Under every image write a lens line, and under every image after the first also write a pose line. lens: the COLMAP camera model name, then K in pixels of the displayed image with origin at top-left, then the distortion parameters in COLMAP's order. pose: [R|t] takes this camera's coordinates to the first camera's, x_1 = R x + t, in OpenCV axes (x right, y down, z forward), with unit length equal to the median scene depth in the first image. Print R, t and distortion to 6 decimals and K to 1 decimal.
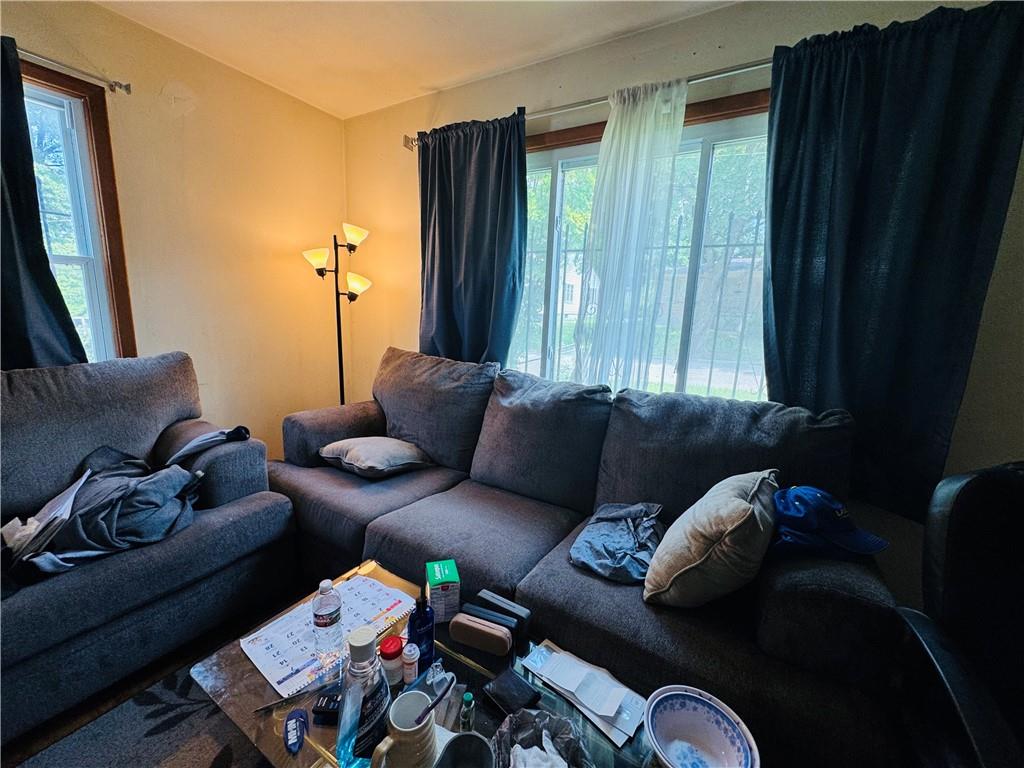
lens RADIAL K [[410.8, 0, 508.8], [0, 410.8, 385.2], [0, 0, 1]] dist [0.000518, 0.000635]
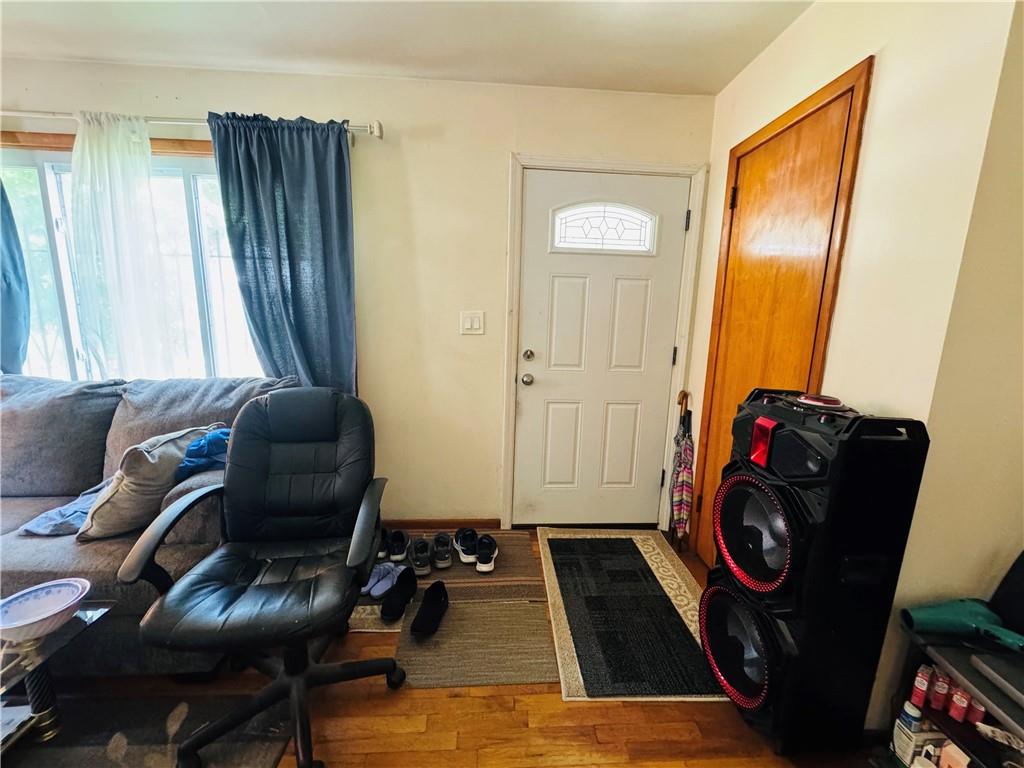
lens RADIAL K [[410.8, 0, 515.5], [0, 410.8, 383.9], [0, 0, 1]] dist [0.000518, 0.000635]
pose [[0.819234, -0.128379, 0.558904, 0.518008], [0.115735, 0.991578, 0.058122, 0.077120], [-0.561659, 0.017069, 0.827193, -0.556248]]
